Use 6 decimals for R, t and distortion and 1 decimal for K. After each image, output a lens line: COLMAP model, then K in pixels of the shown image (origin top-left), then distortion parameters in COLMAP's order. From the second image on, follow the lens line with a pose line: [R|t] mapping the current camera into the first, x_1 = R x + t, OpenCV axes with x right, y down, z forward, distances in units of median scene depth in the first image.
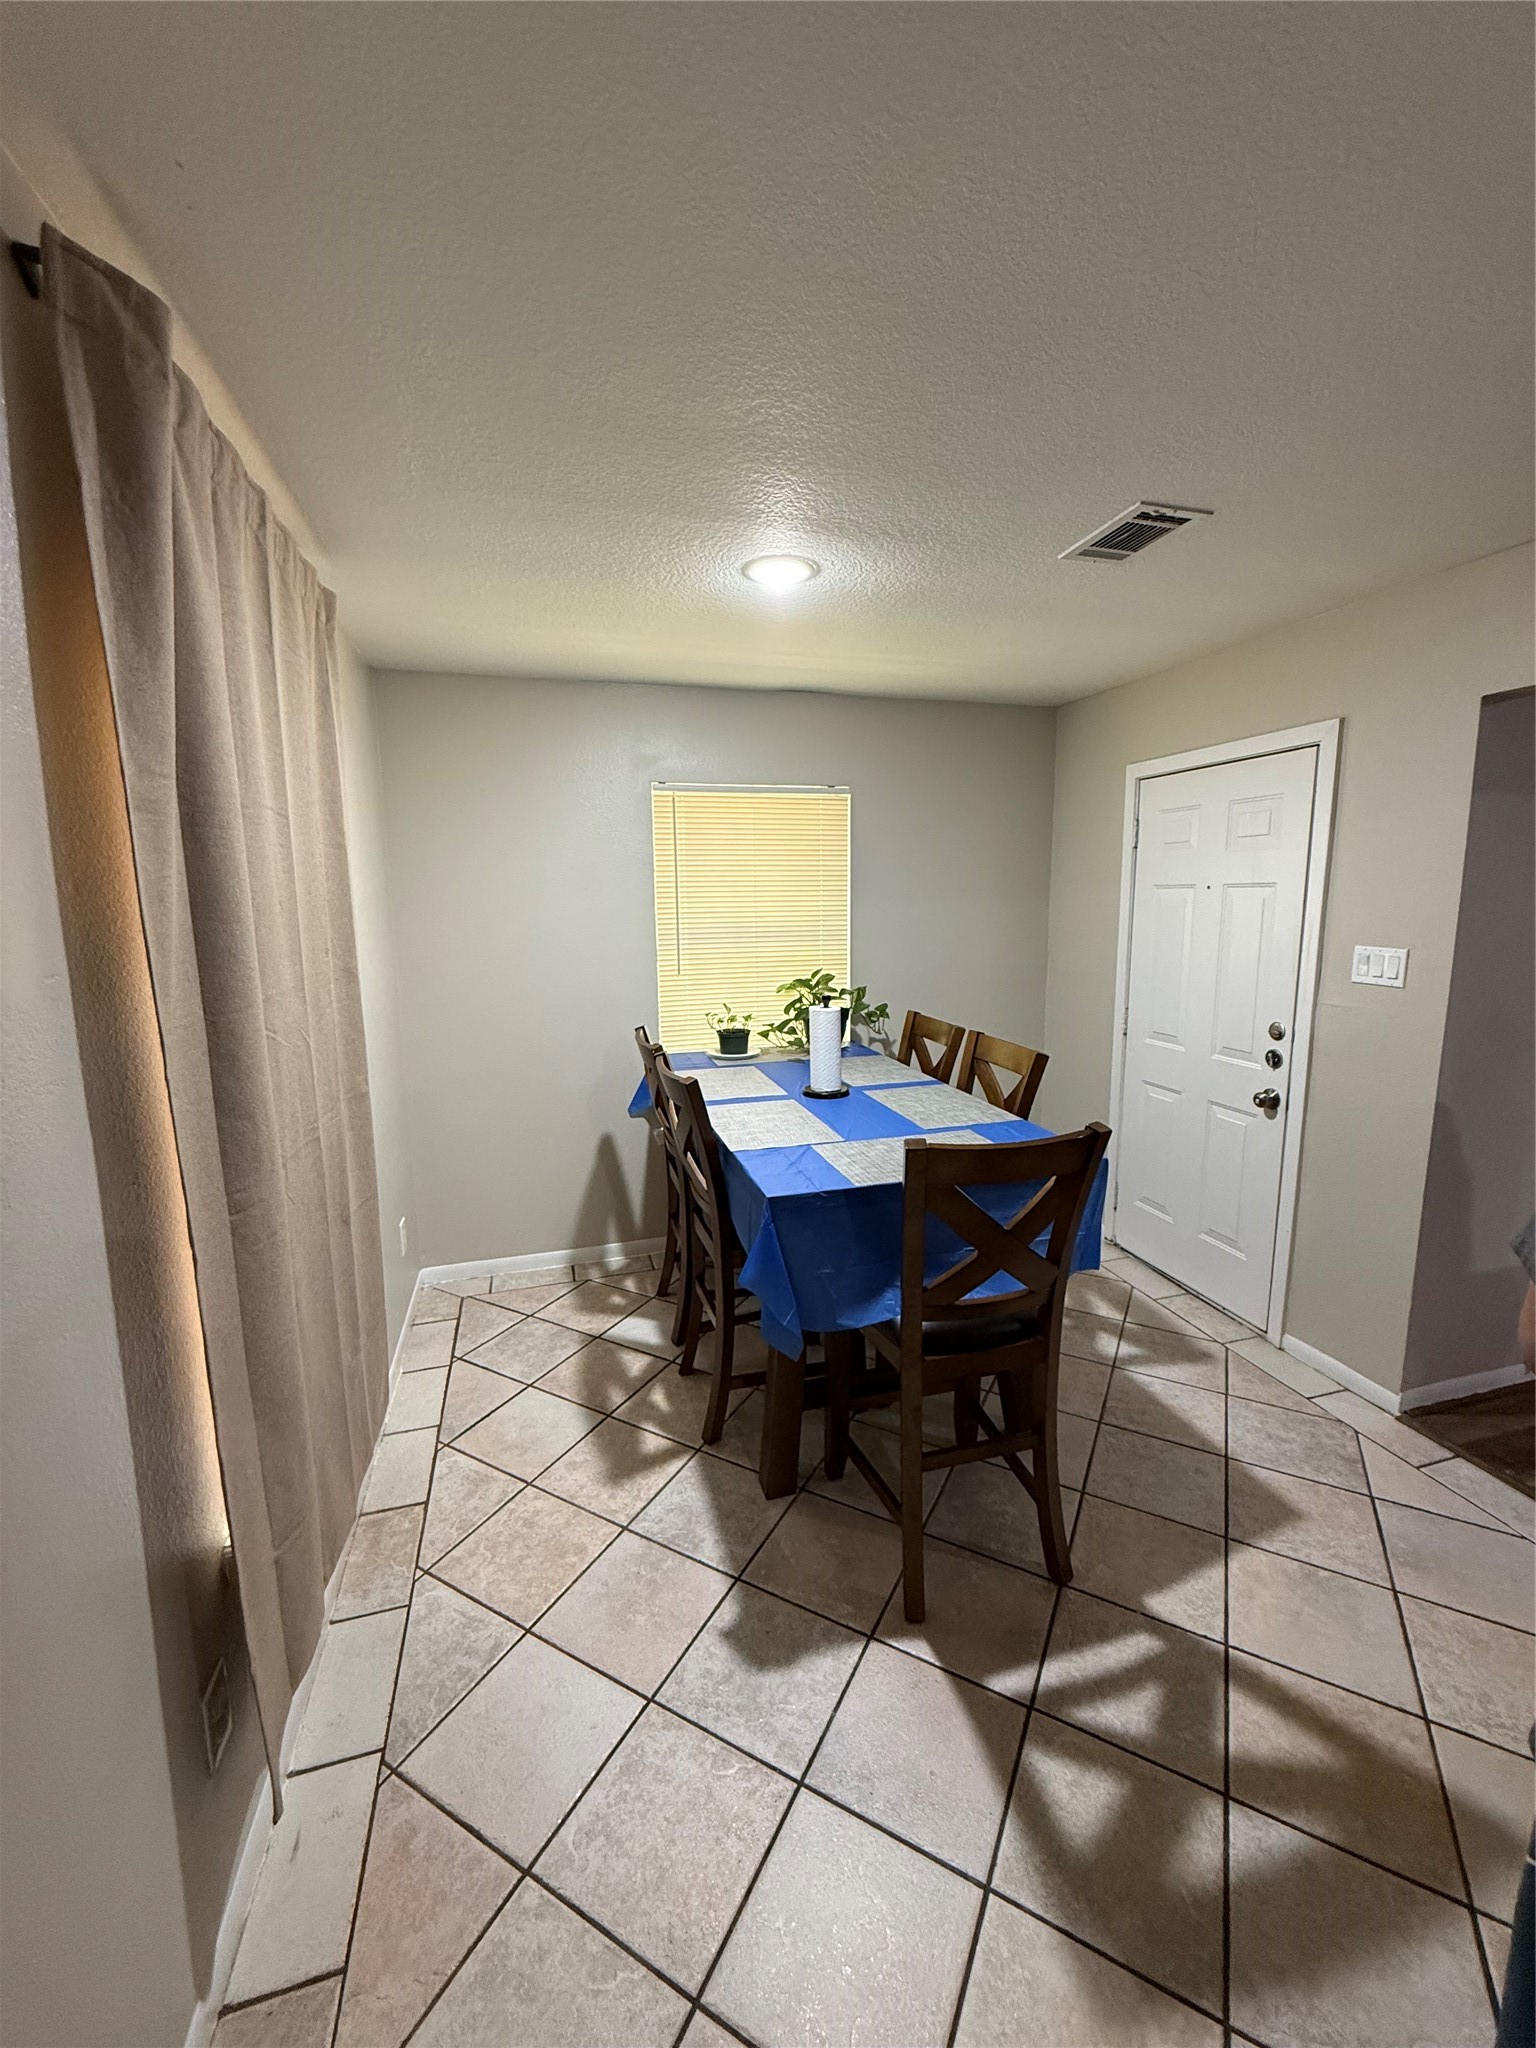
lens RADIAL K [[813.6, 0, 767.3], [0, 813.6, 1022.7], [0, 0, 1]] dist [-0.000024, 0.000742]
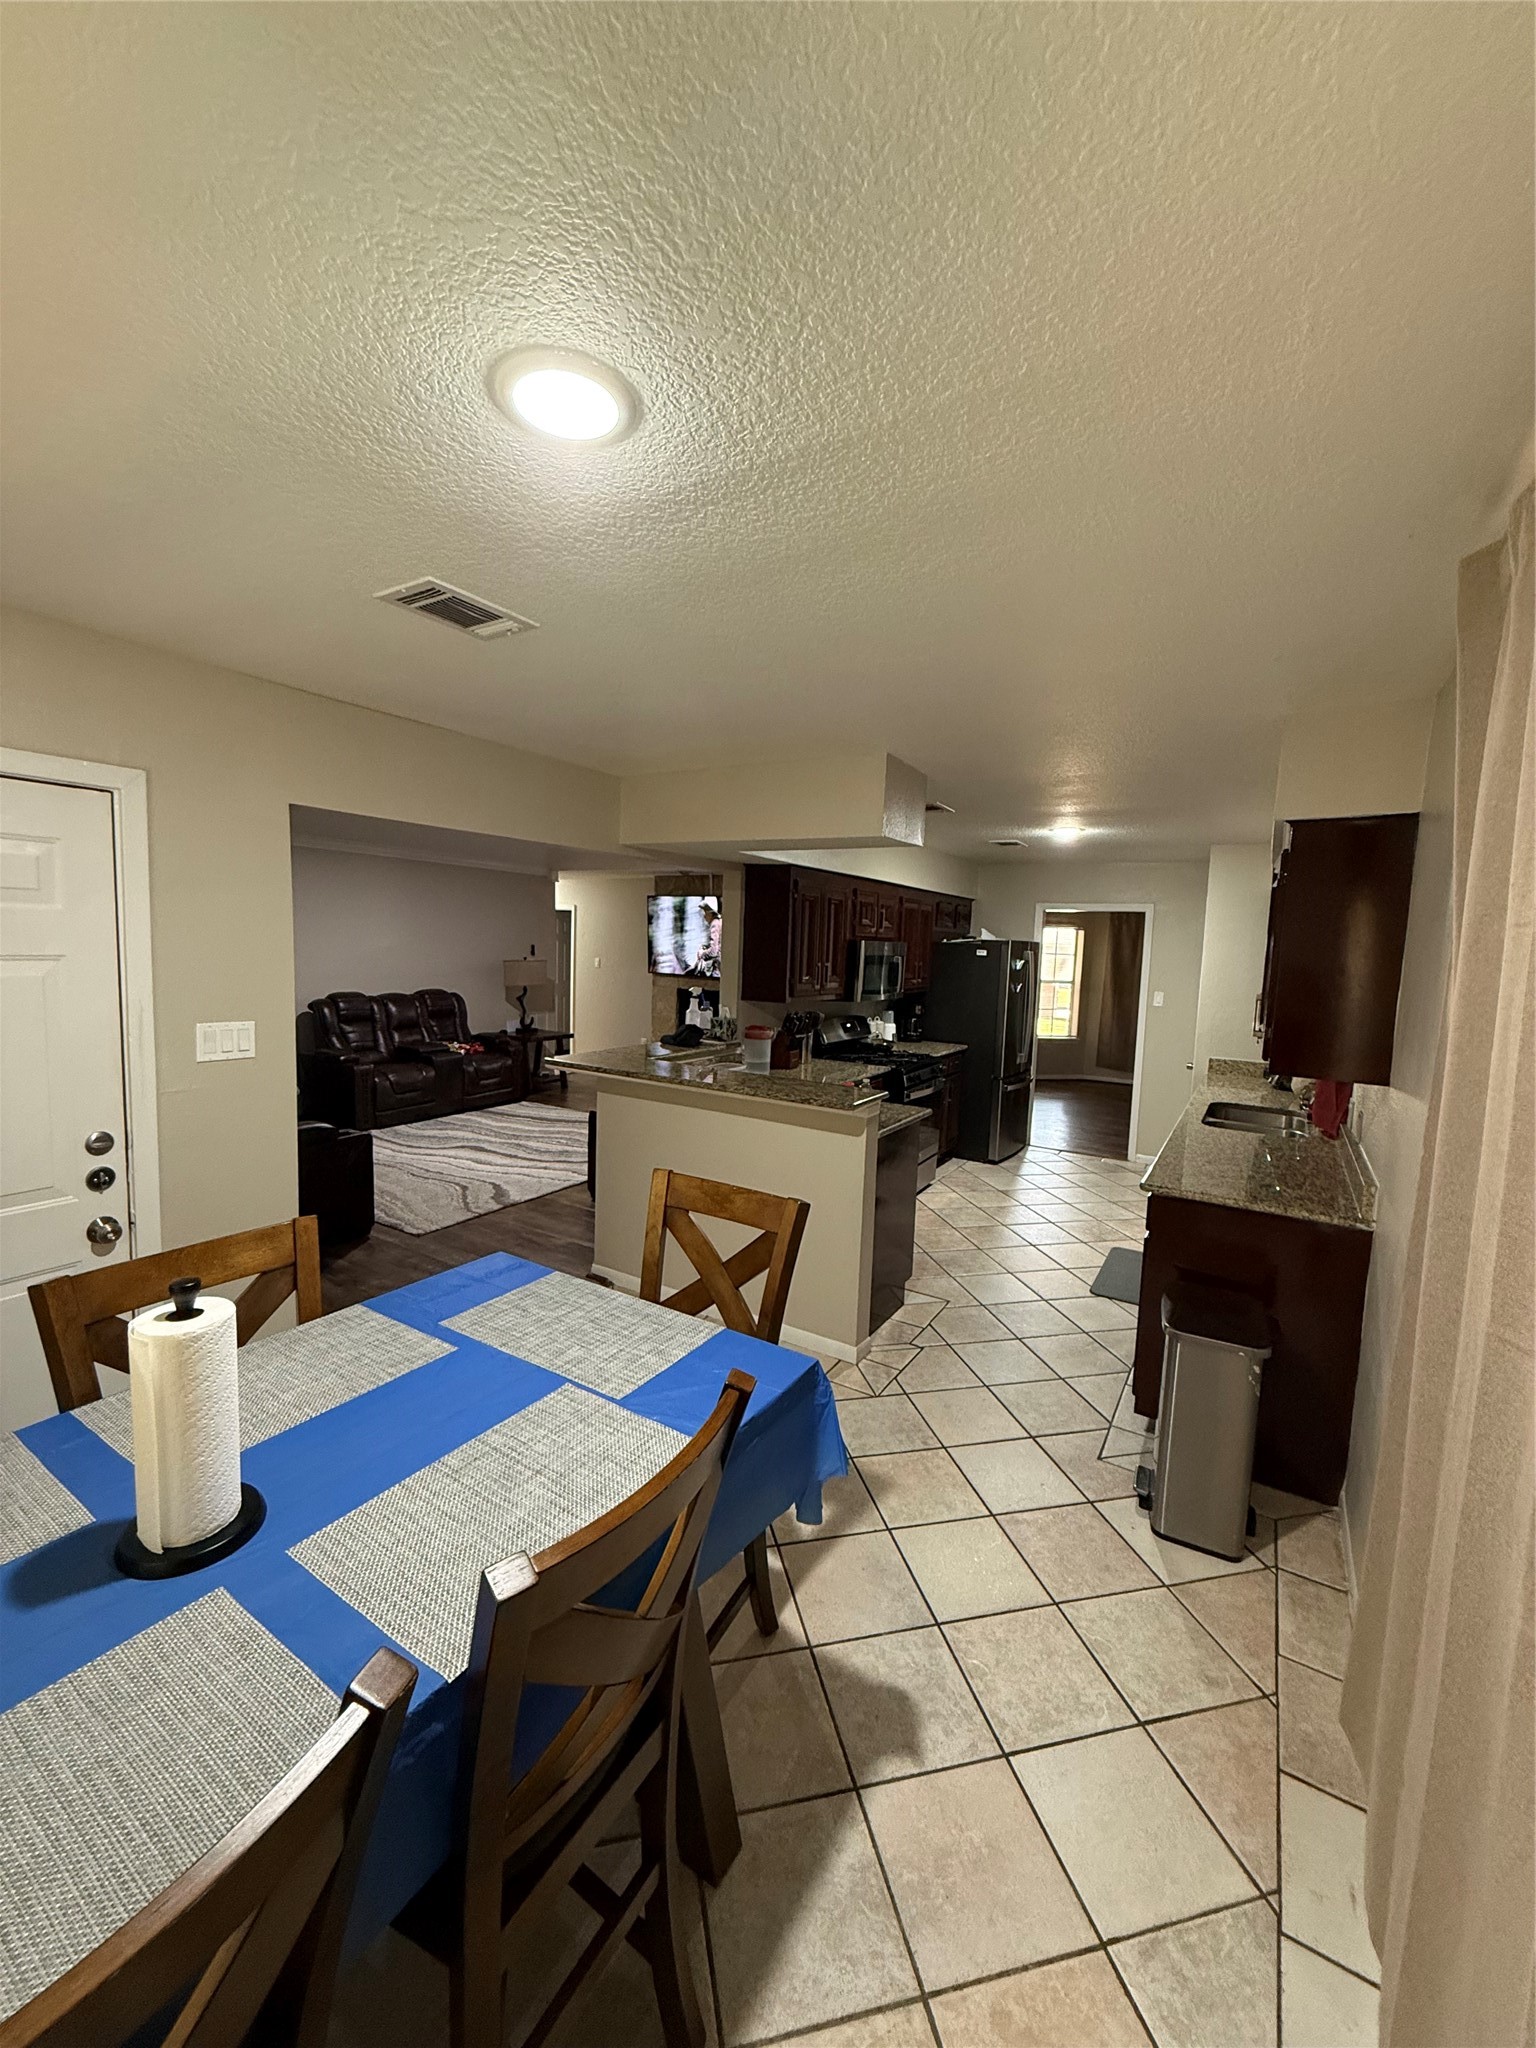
lens RADIAL K [[813.6, 0, 771.6], [0, 813.6, 1021.1], [0, 0, 1]] dist [-0.000024, 0.000742]
pose [[-0.674455, -0.081304, 0.733826, -0.536280], [0.084982, 0.978763, 0.186548, -0.280296], [-0.733409, 0.188180, -0.653223, 1.454841]]
